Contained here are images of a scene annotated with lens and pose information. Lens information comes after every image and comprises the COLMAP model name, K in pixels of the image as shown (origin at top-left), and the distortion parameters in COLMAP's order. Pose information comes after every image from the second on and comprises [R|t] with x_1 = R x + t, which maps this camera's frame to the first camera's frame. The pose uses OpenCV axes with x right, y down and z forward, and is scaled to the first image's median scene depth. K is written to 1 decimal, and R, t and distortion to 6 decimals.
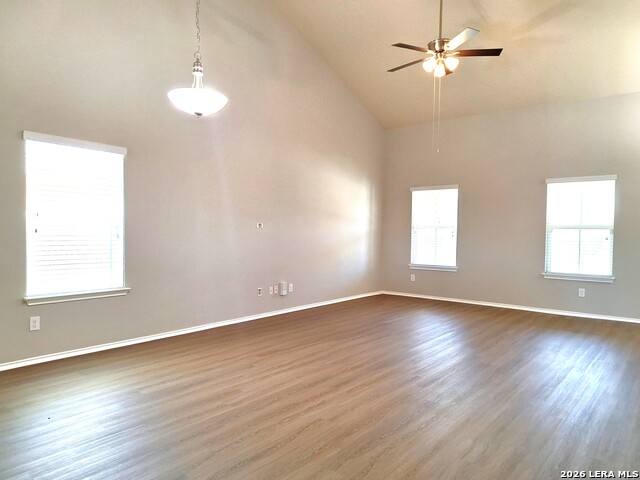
lens RADIAL K [[448.5, 0, 320.0], [0, 448.5, 240.0], [0, 0, 1]] dist [0.059931, -0.049472]
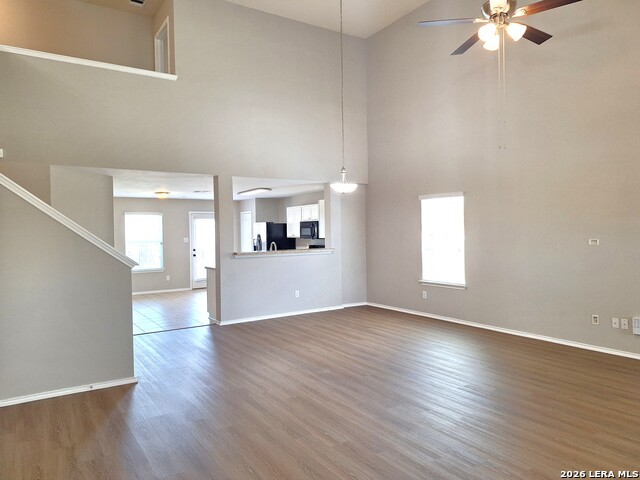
lens RADIAL K [[448.5, 0, 320.0], [0, 448.5, 240.0], [0, 0, 1]] dist [0.059931, -0.049472]
pose [[-0.370995, -0.026893, -0.928245, 1.377812], [-0.022612, 0.999546, -0.019921, -0.004092], [0.928359, 0.013599, -0.371435, 1.400139]]
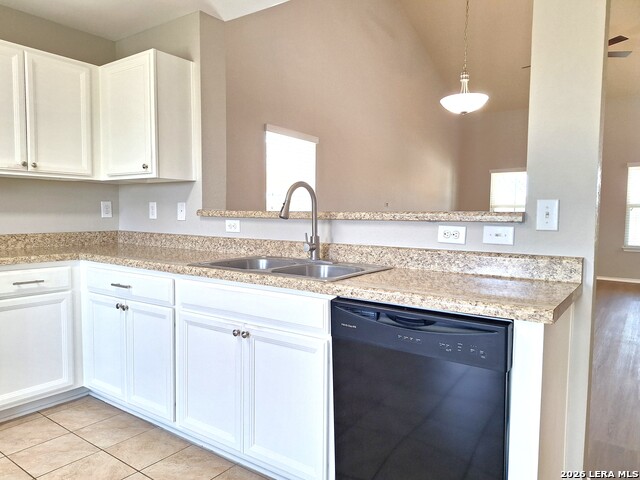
lens RADIAL K [[448.5, 0, 320.0], [0, 448.5, 240.0], [0, 0, 1]] dist [0.059931, -0.049472]
pose [[0.998053, -0.005307, 0.062138, -0.346686], [0.002444, 0.998936, 0.046057, 0.003941], [-0.062317, -0.045815, 0.997004, -0.107382]]
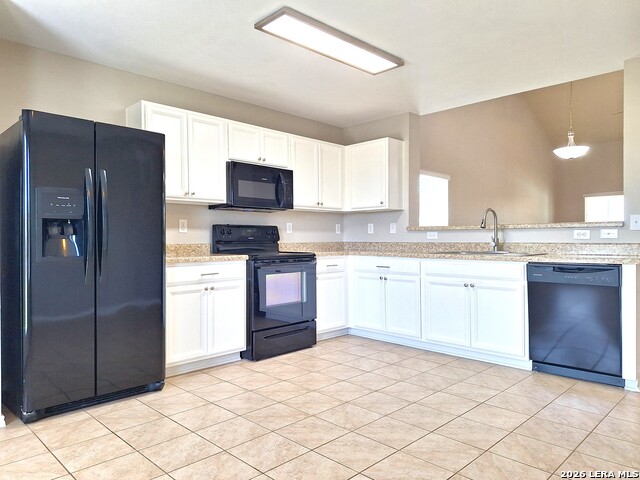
lens RADIAL K [[448.5, 0, 320.0], [0, 448.5, 240.0], [0, 0, 1]] dist [0.059931, -0.049472]
pose [[0.996013, -0.014157, -0.088079, -0.519261], [0.012913, 0.999809, -0.014672, 0.025454], [0.088269, 0.013476, 0.996005, -0.414913]]
